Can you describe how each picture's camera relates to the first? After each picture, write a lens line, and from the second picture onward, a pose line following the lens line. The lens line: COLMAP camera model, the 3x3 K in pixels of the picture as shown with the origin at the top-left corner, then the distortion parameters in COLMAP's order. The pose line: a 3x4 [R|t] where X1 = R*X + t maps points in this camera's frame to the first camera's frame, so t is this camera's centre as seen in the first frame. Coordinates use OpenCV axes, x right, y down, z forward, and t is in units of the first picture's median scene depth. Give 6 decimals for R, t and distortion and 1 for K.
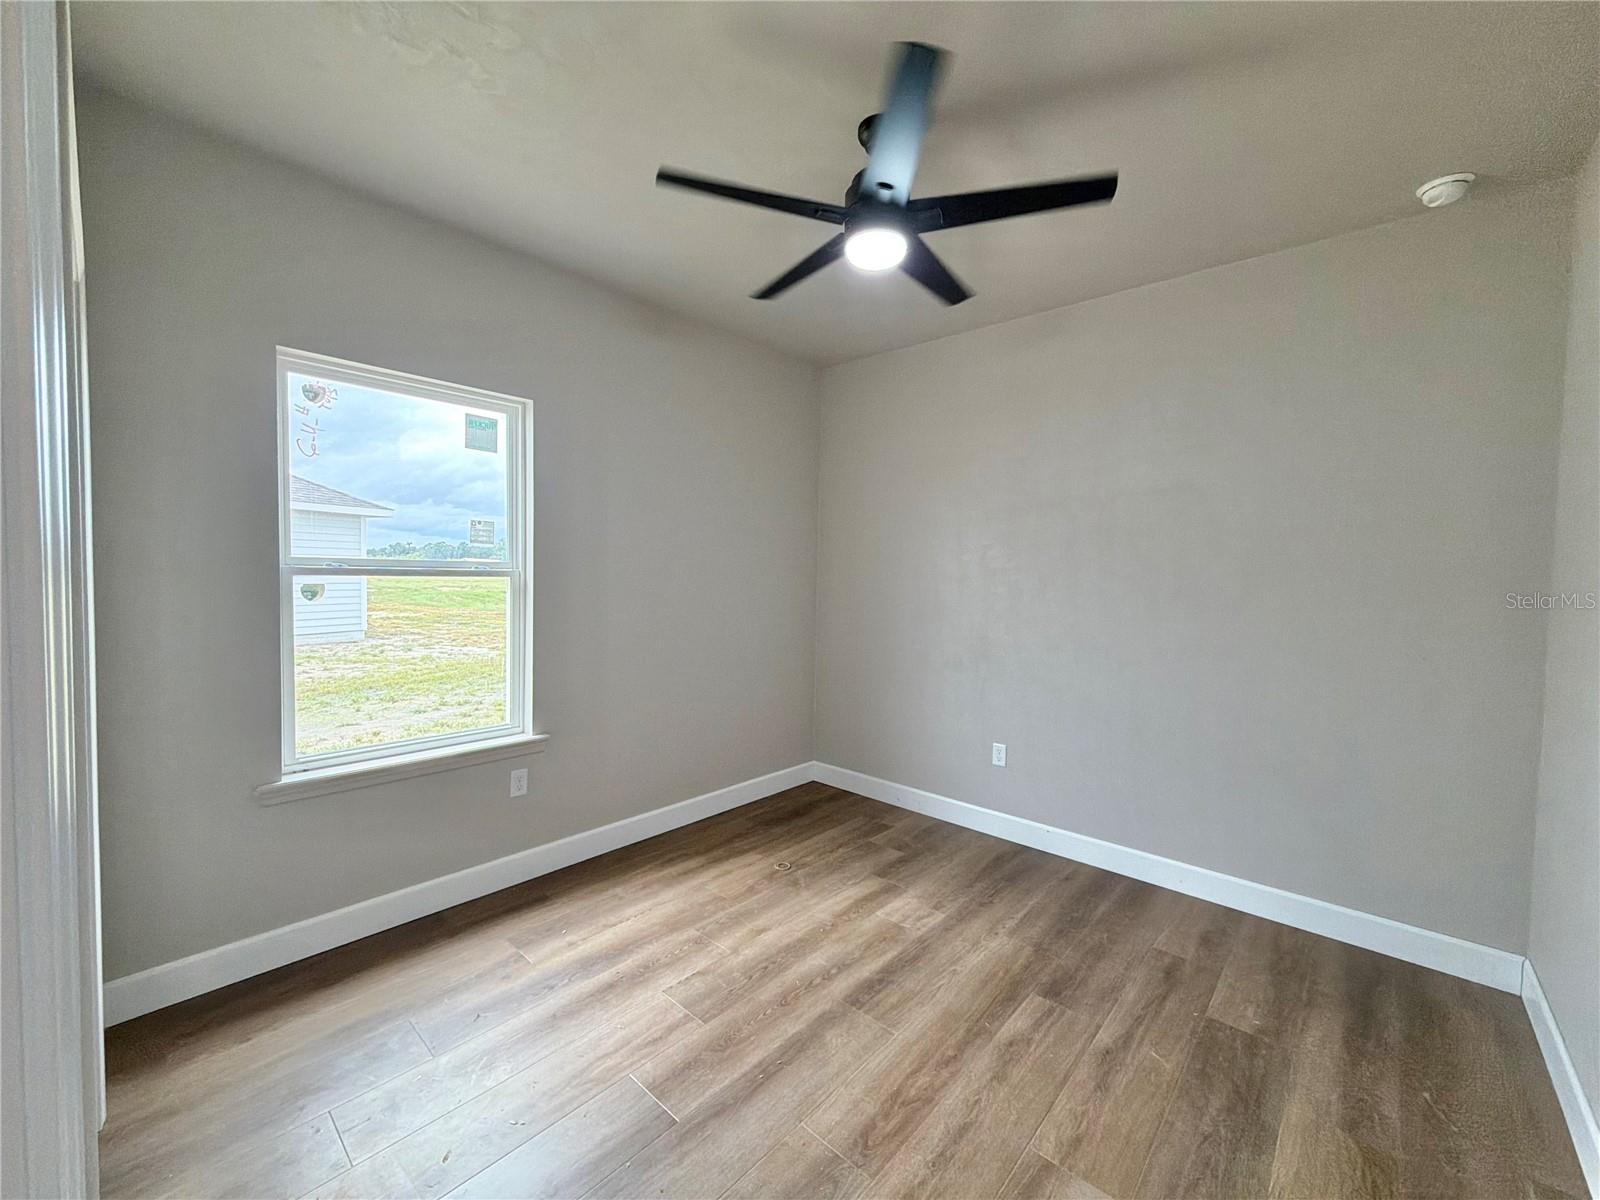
lens RADIAL K [[640.1, 0, 793.3], [0, 640.1, 603.0], [0, 0, 1]] dist [-0.001400, 0.000245]
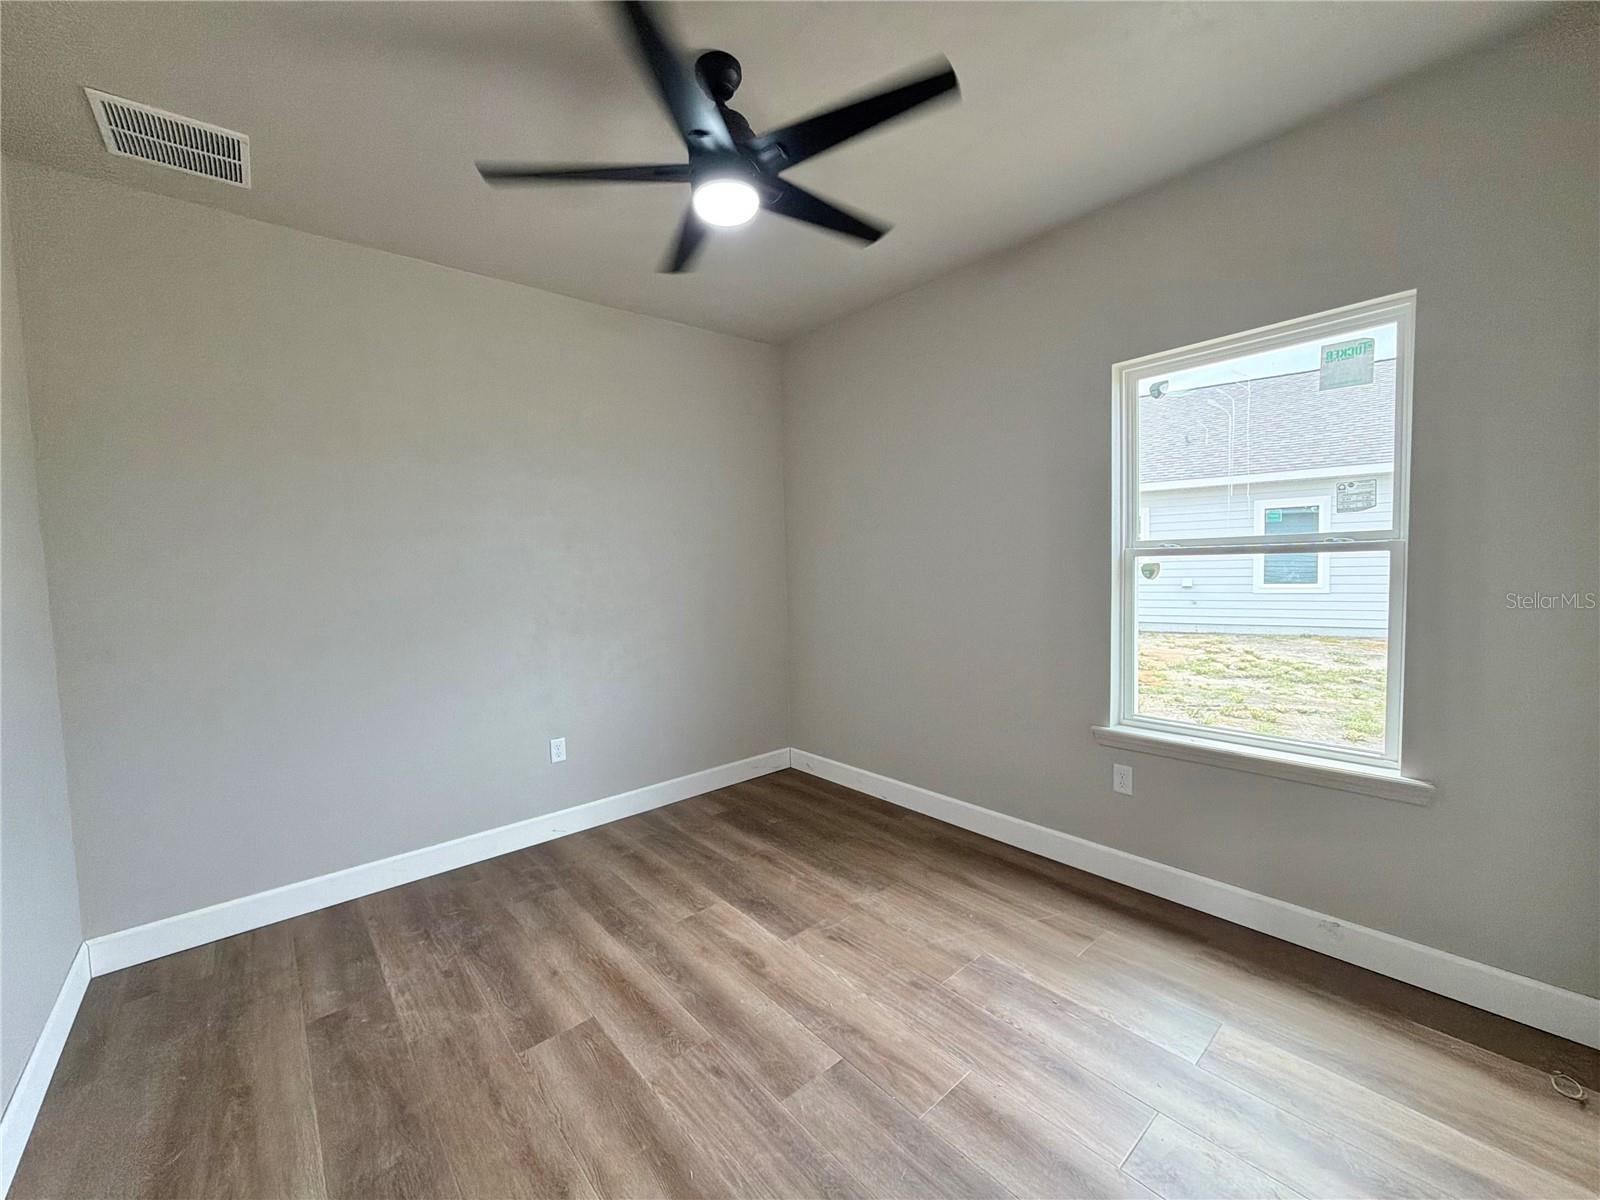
lens RADIAL K [[649.1, 0, 800.0], [0, 649.1, 600.0], [0, 0, 1]] dist [-0.002116, -0.000556]
pose [[-0.116278, 0.042051, -0.992326, 0.386609], [-0.016019, 0.998894, 0.044207, -0.005781], [0.993088, 0.021036, -0.115476, 0.454938]]
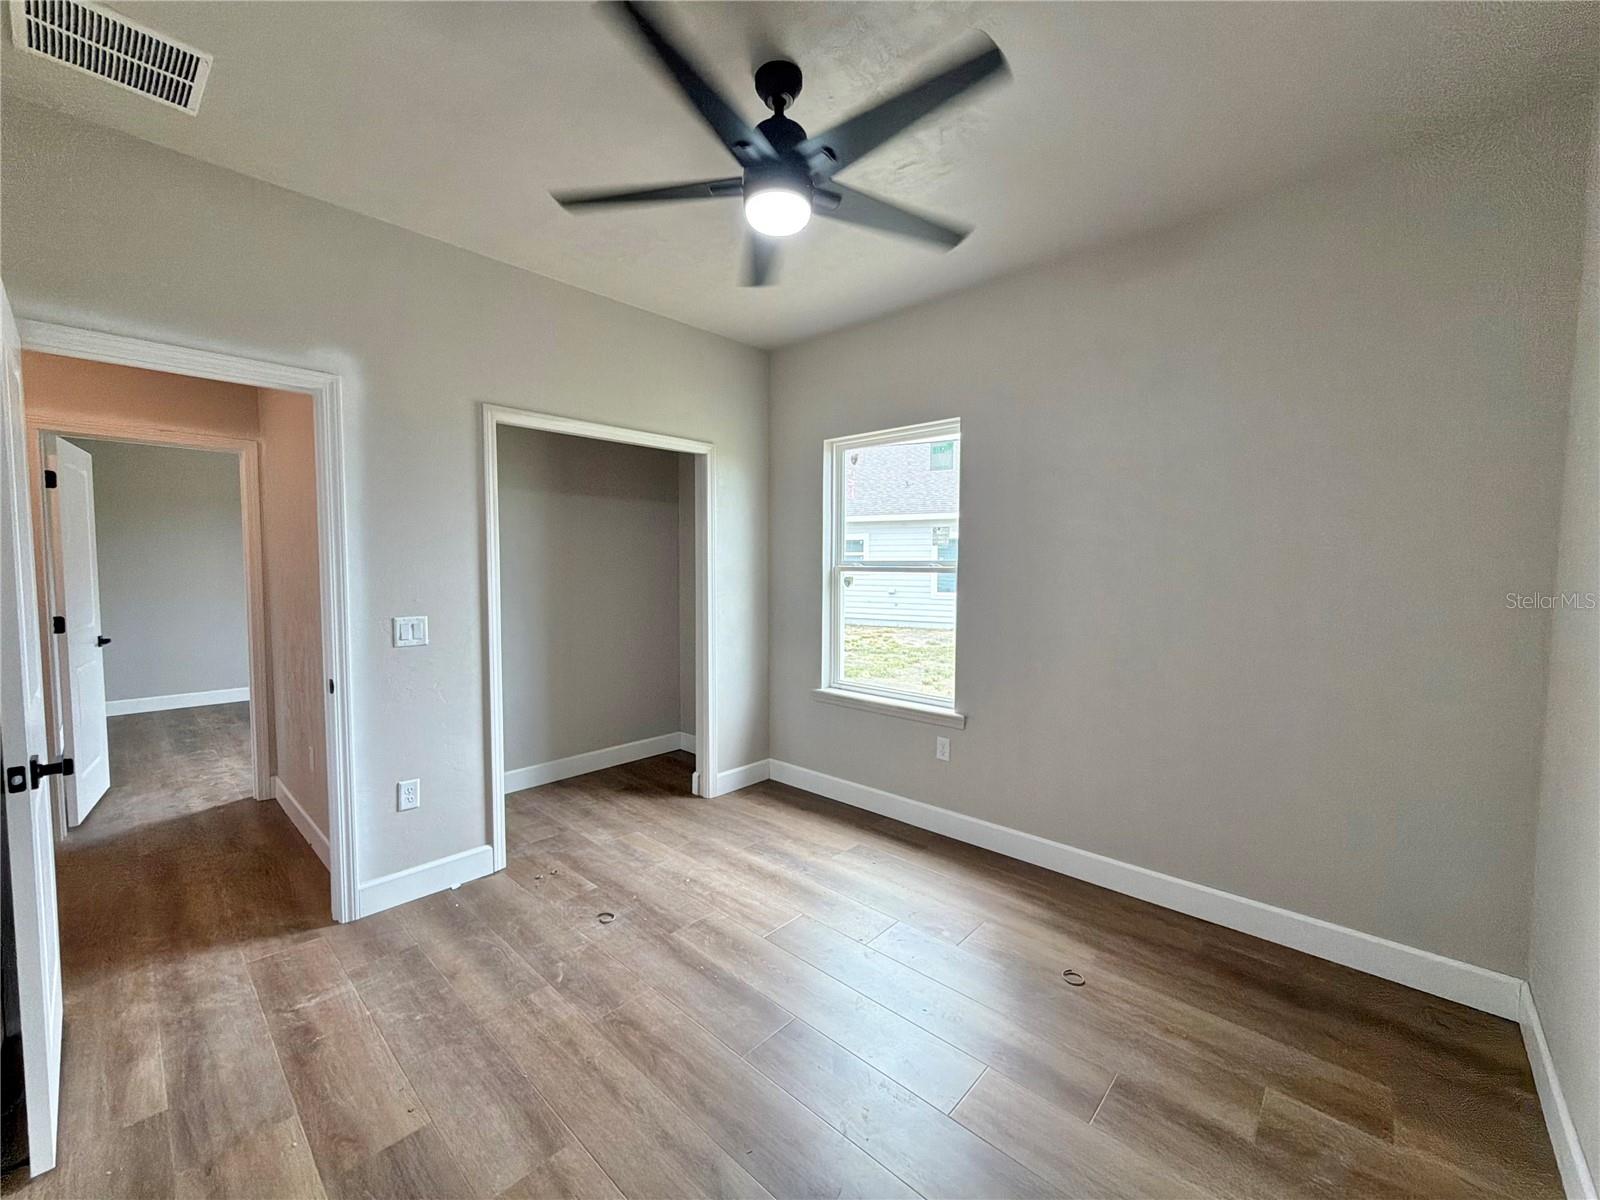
lens RADIAL K [[640.1, 0, 793.3], [0, 640.1, 603.0], [0, 0, 1]] dist [-0.001400, 0.000245]
pose [[-0.008738, 0.043430, -0.999018, 0.769170], [-0.051039, 0.997735, 0.043821, -0.023733], [0.998658, 0.051372, -0.006502, 0.757447]]
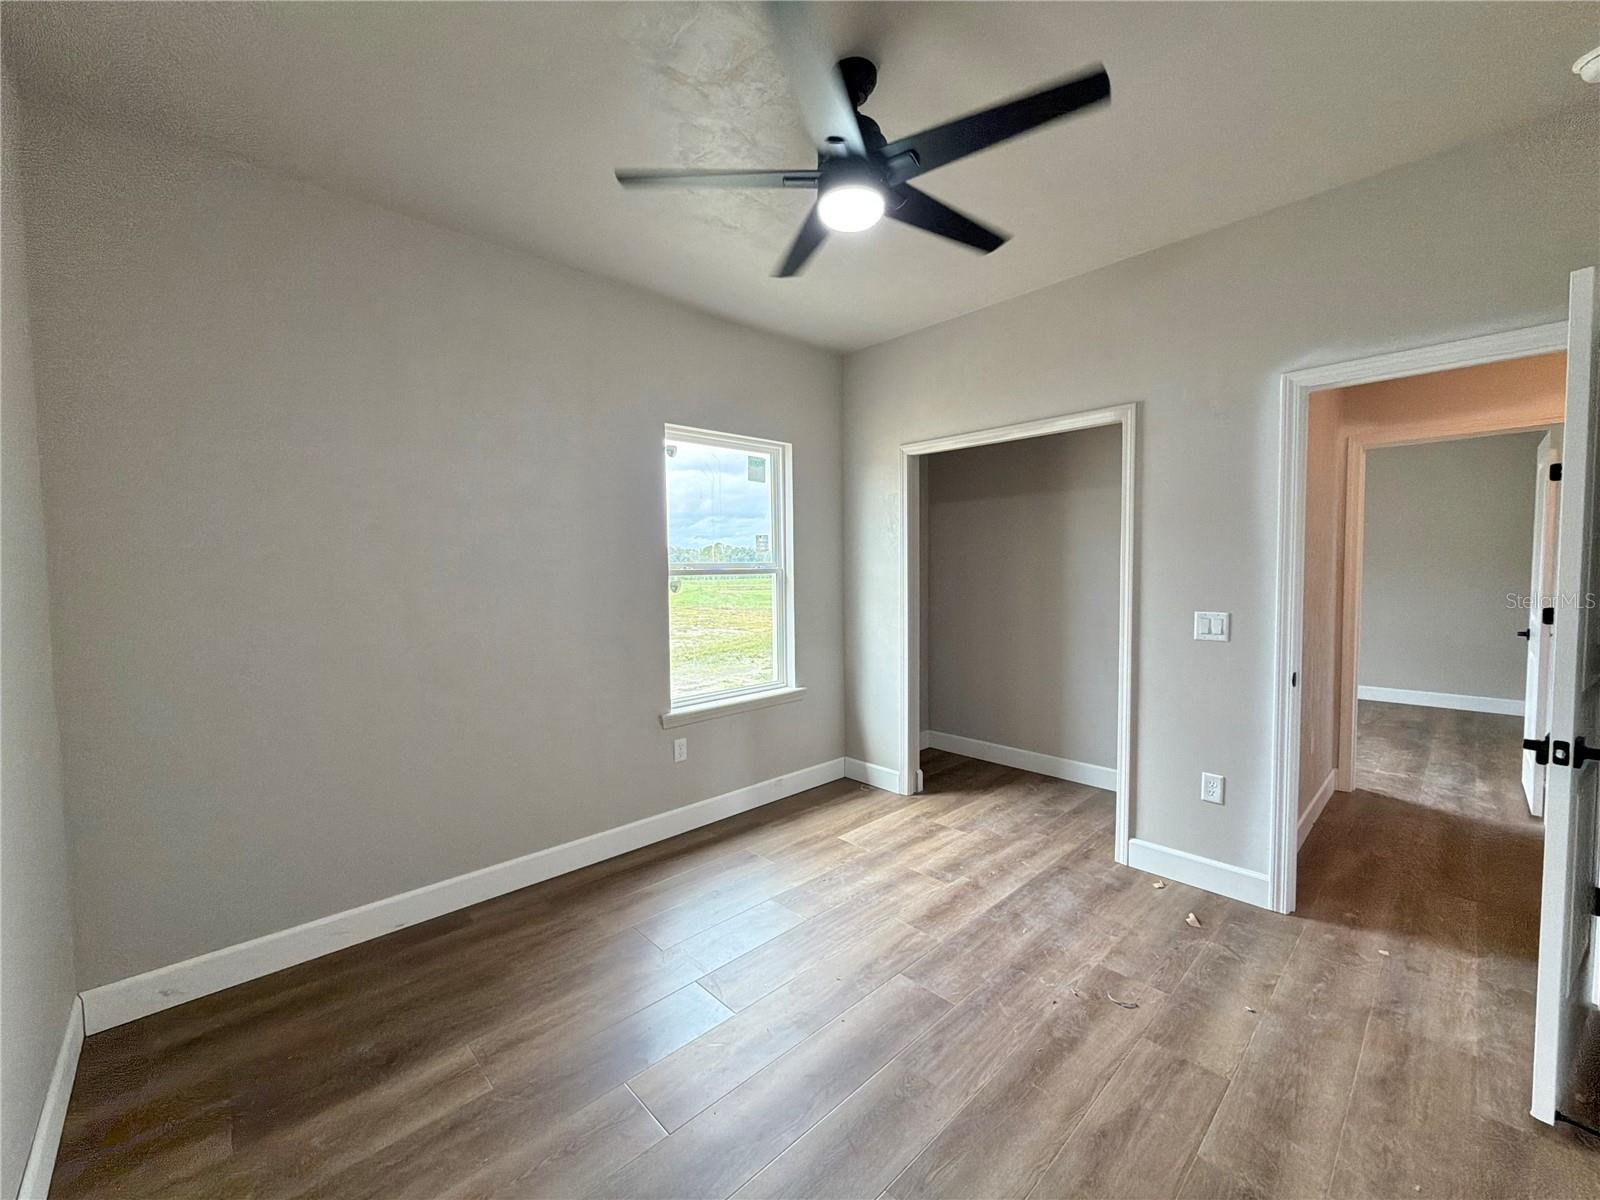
lens RADIAL K [[640.1, 0, 793.3], [0, 640.1, 603.0], [0, 0, 1]] dist [-0.001400, 0.000245]
pose [[0.997252, -0.028458, -0.068407, -0.331196], [0.029238, 0.999518, 0.010437, 0.011193], [0.068077, -0.012408, 0.997603, -0.388642]]
